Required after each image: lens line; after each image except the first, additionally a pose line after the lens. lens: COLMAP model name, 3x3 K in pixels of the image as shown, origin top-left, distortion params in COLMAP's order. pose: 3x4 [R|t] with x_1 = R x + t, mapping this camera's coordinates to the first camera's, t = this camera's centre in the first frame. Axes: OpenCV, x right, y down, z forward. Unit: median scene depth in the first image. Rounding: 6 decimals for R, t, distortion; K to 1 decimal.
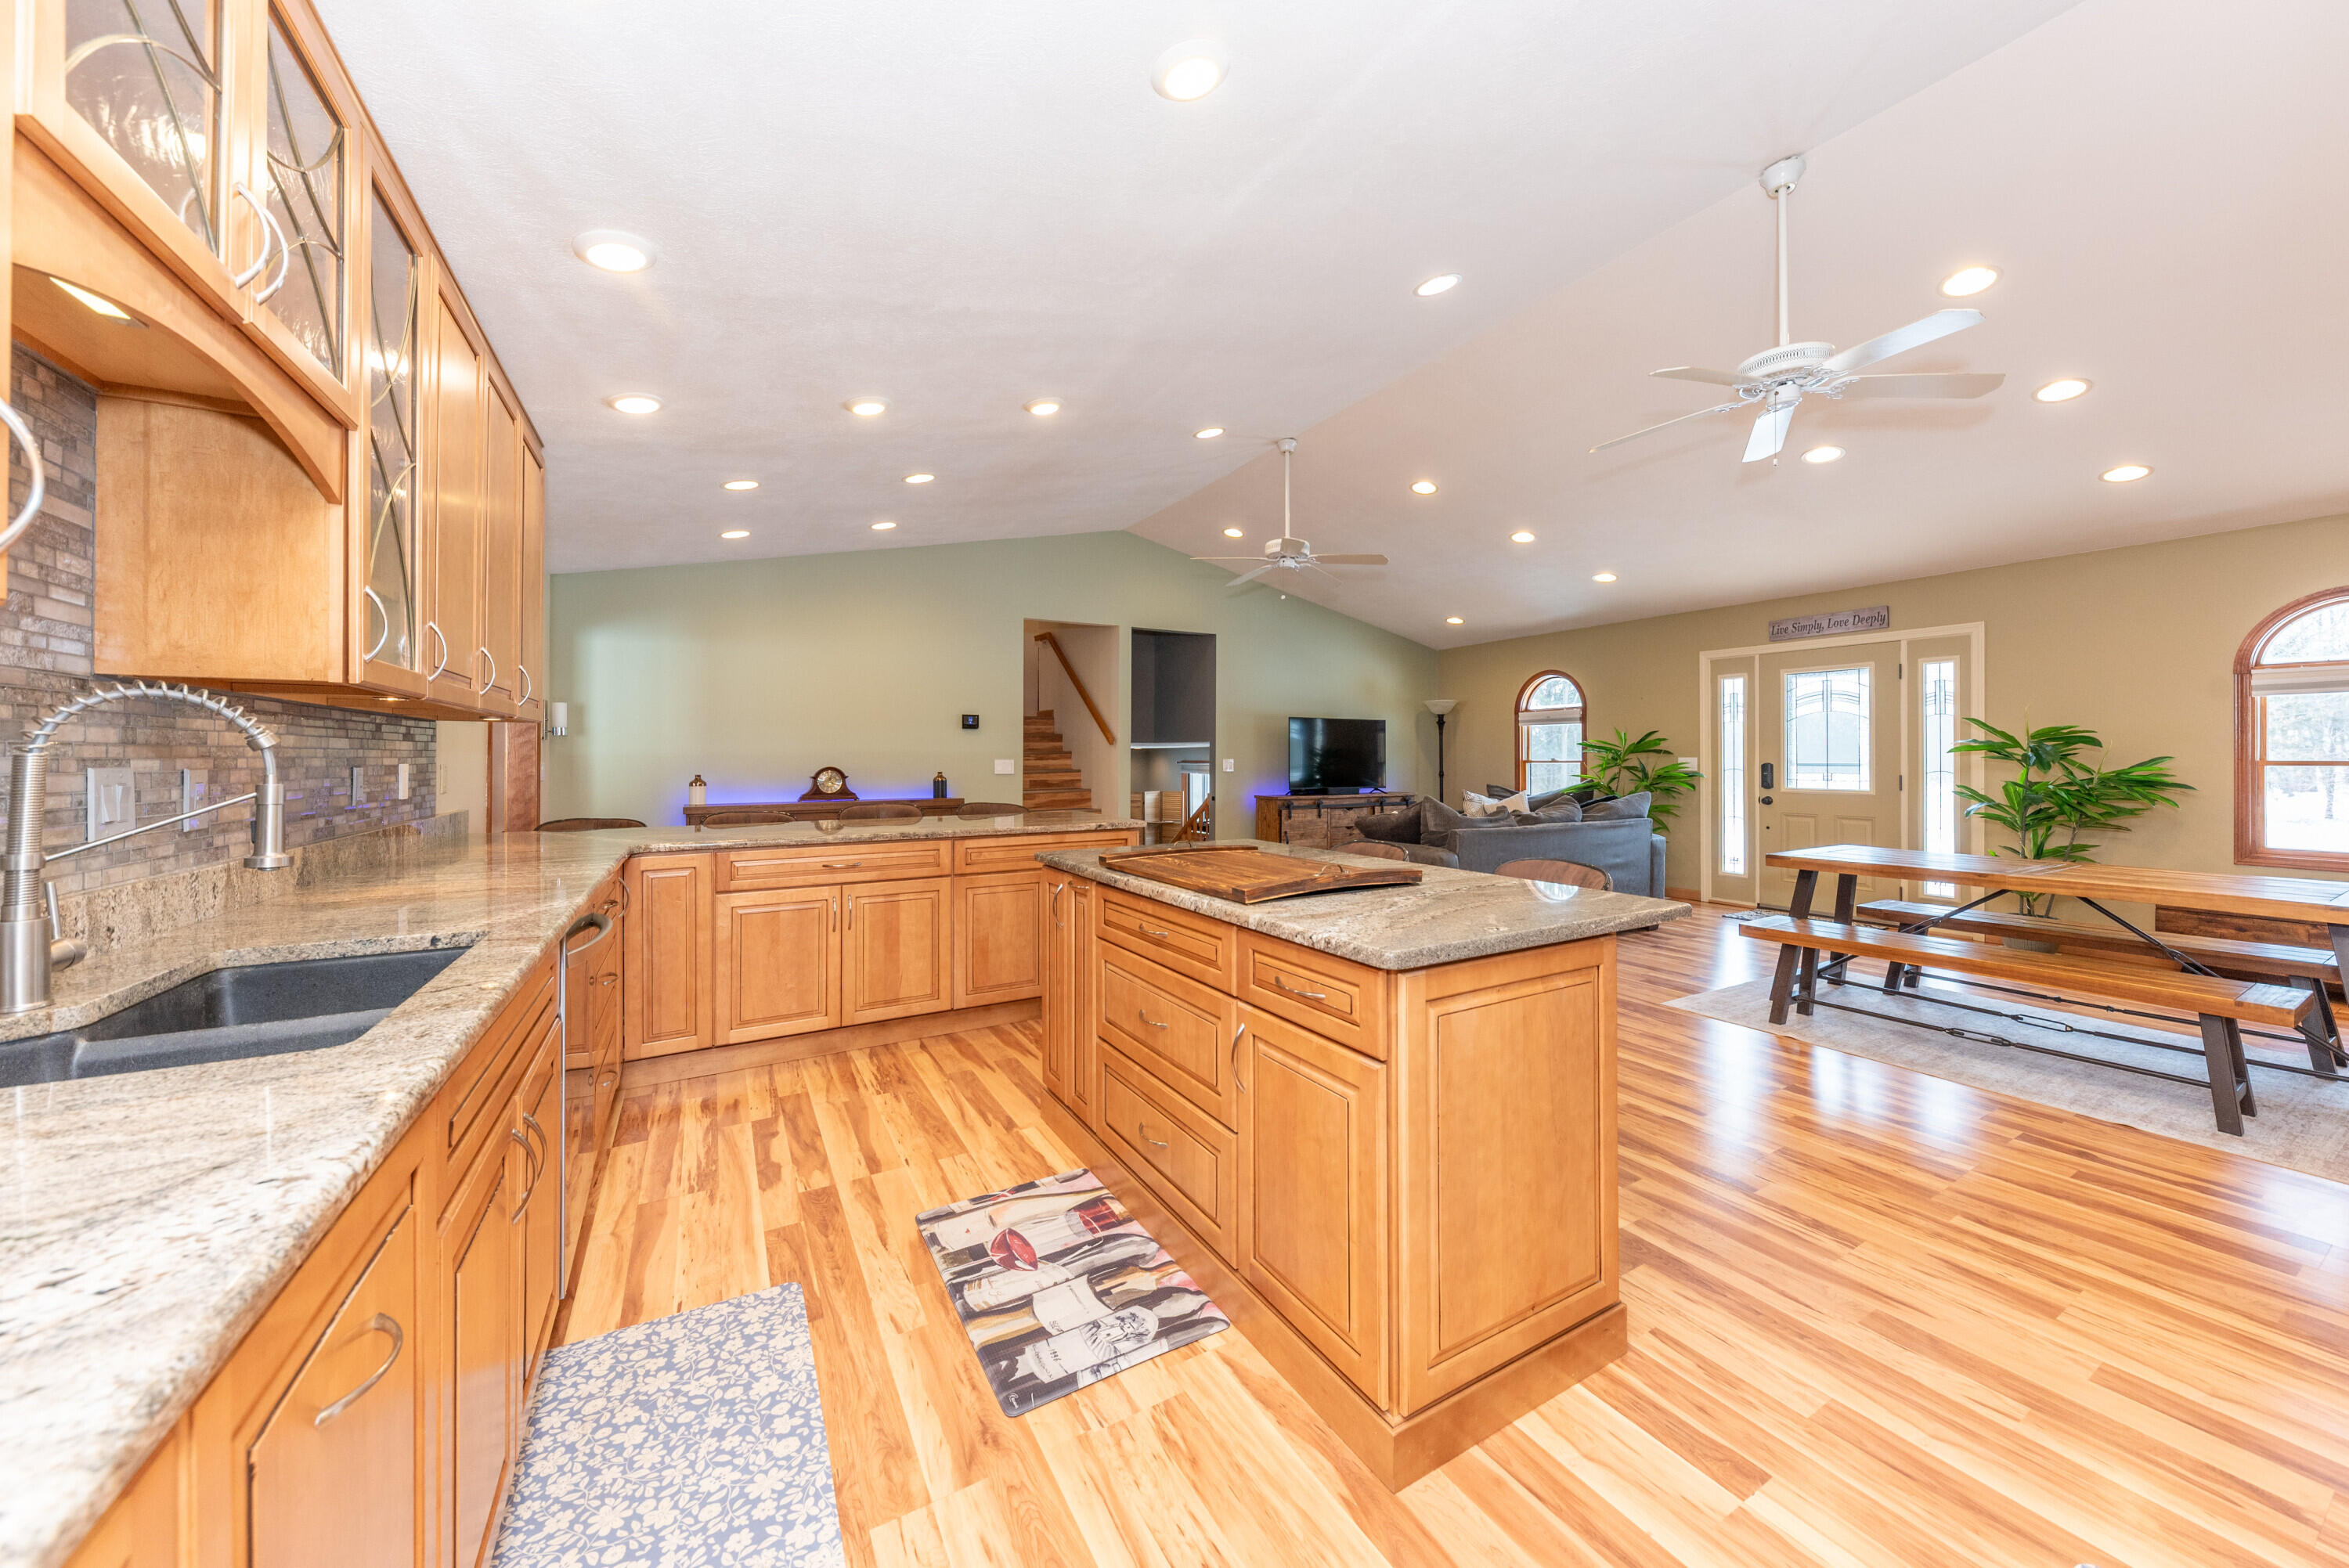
lens RADIAL K [[789.9, 0, 1167.1], [0, 789.9, 758.7], [0, 0, 1]] dist [0.023172, -0.009338]
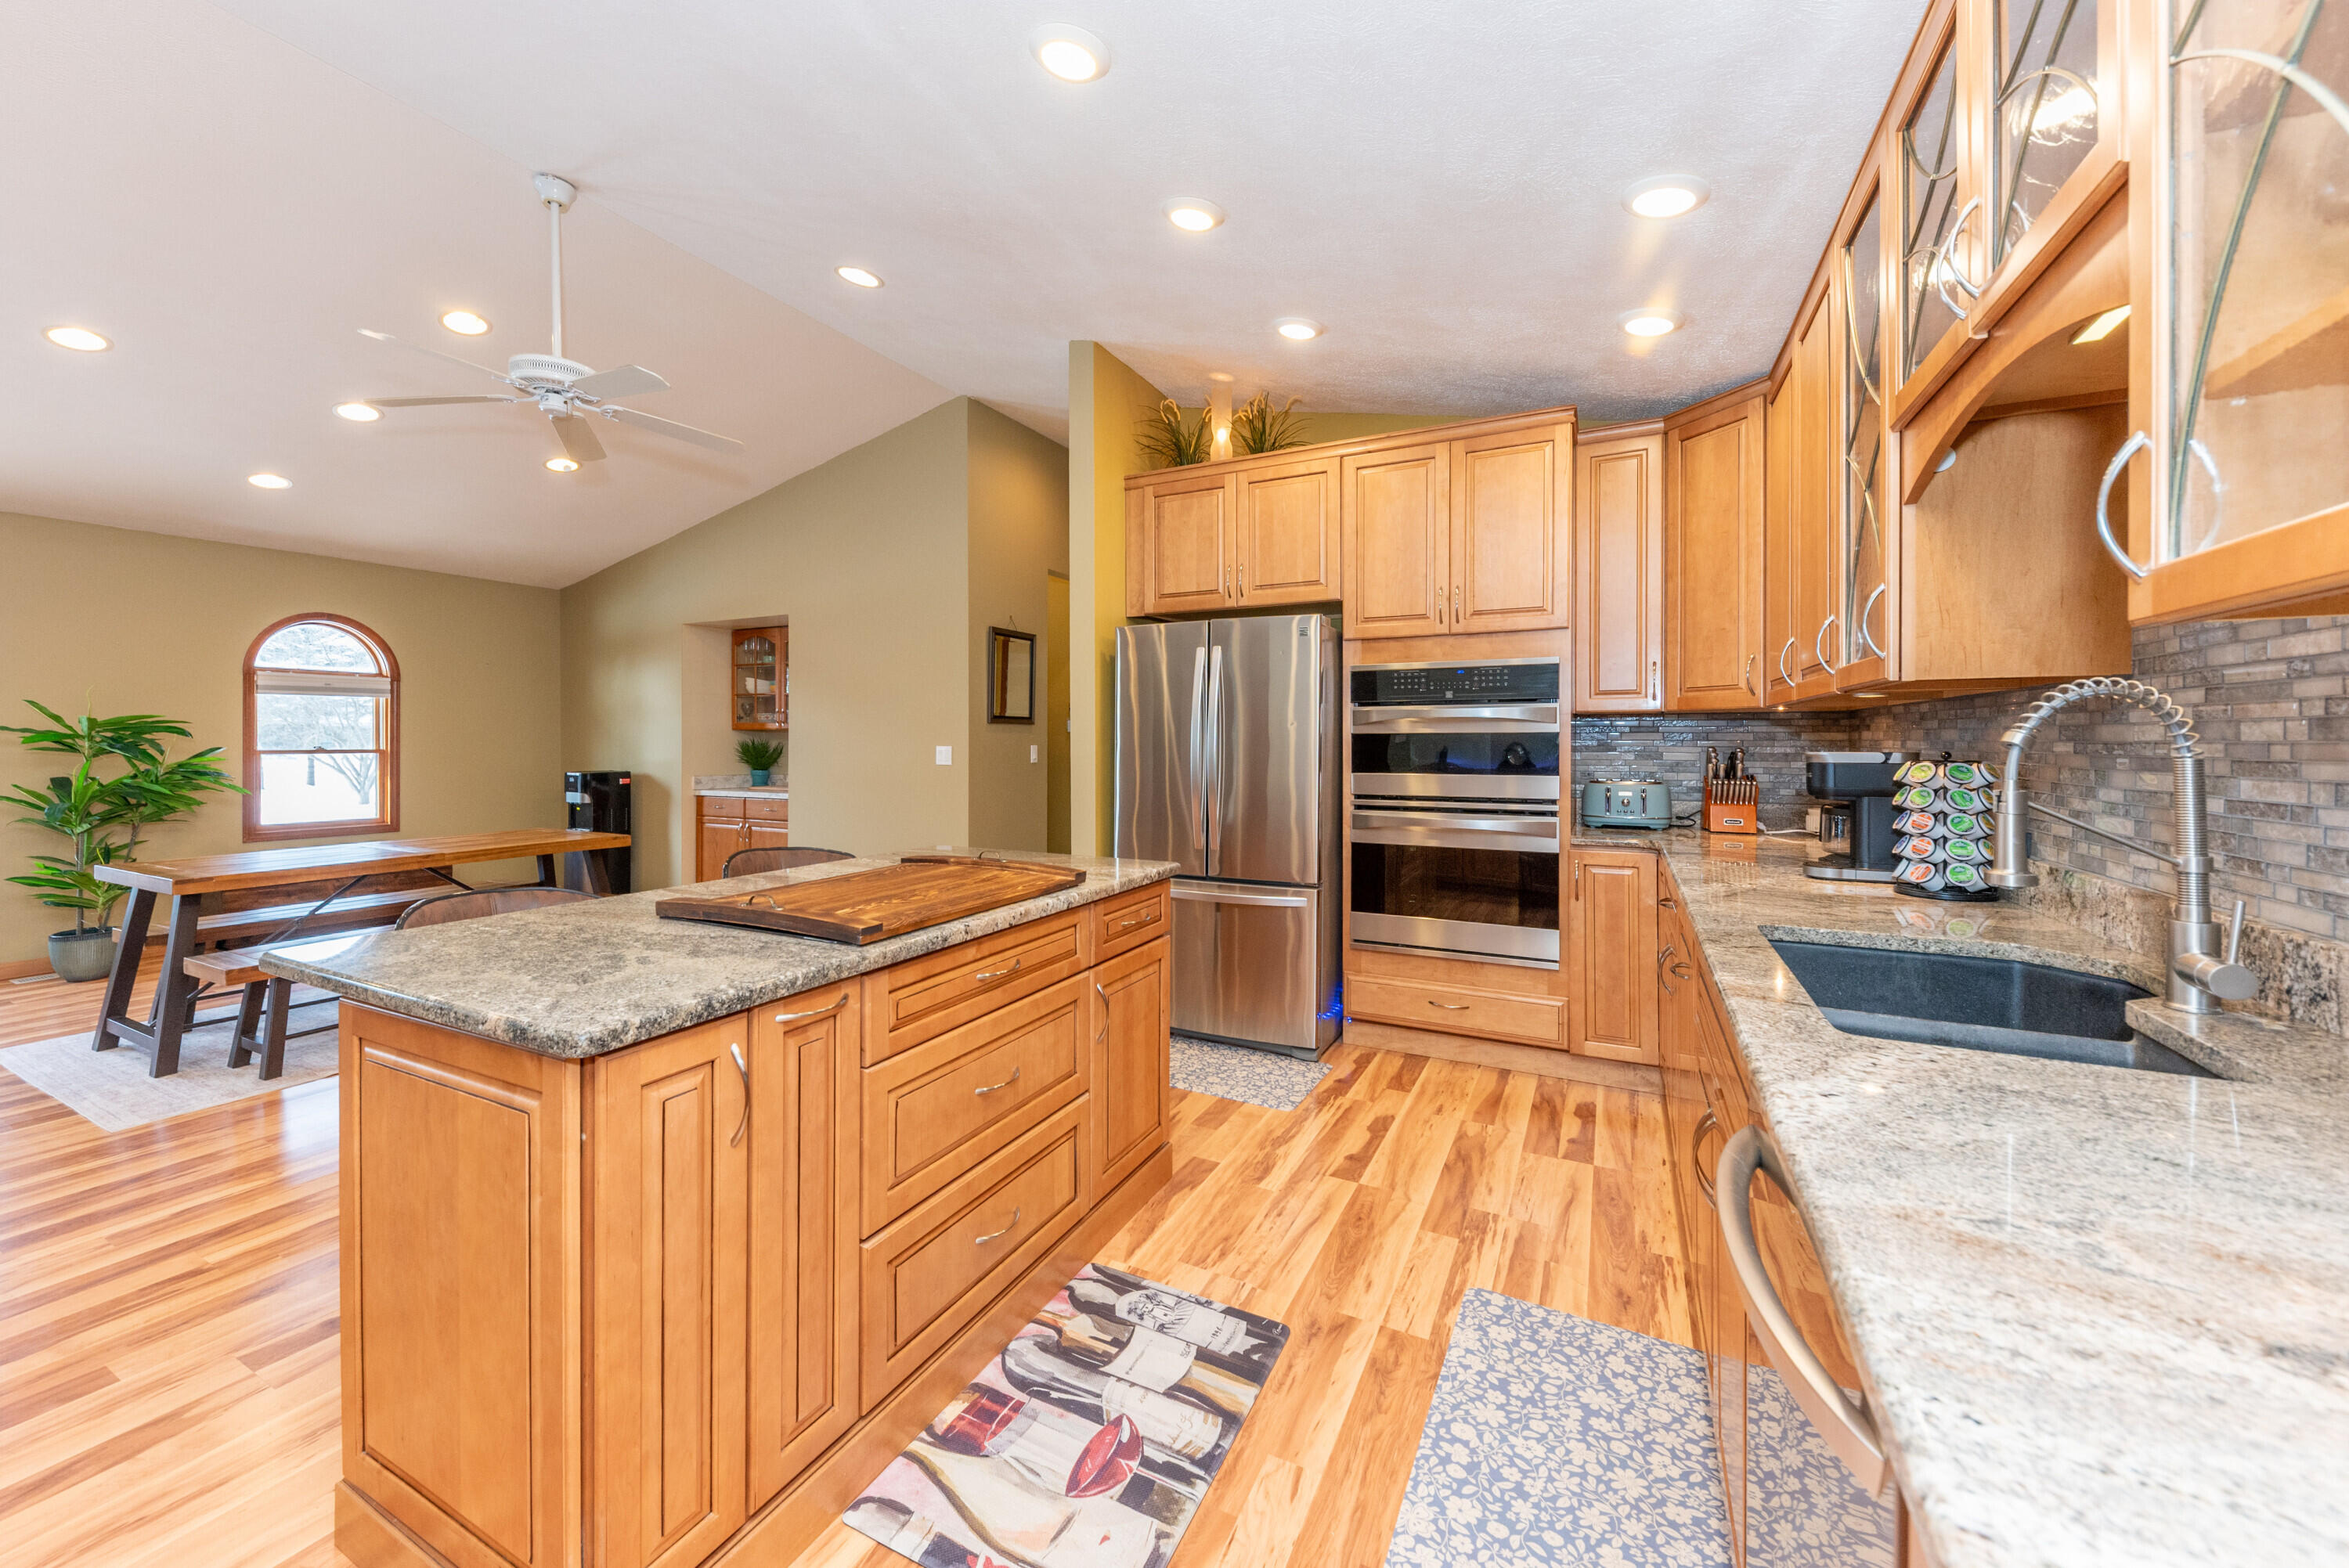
lens RADIAL K [[908.8, 0, 1095.4], [0, 908.8, 740.1], [0, 0, 1]] dist [0.002015, -0.000323]
pose [[-0.502747, 0.002124, 0.864431, -0.709578], [0.004485, 0.999990, 0.000152, -0.013270], [-0.864422, 0.003953, -0.502751, 1.132152]]
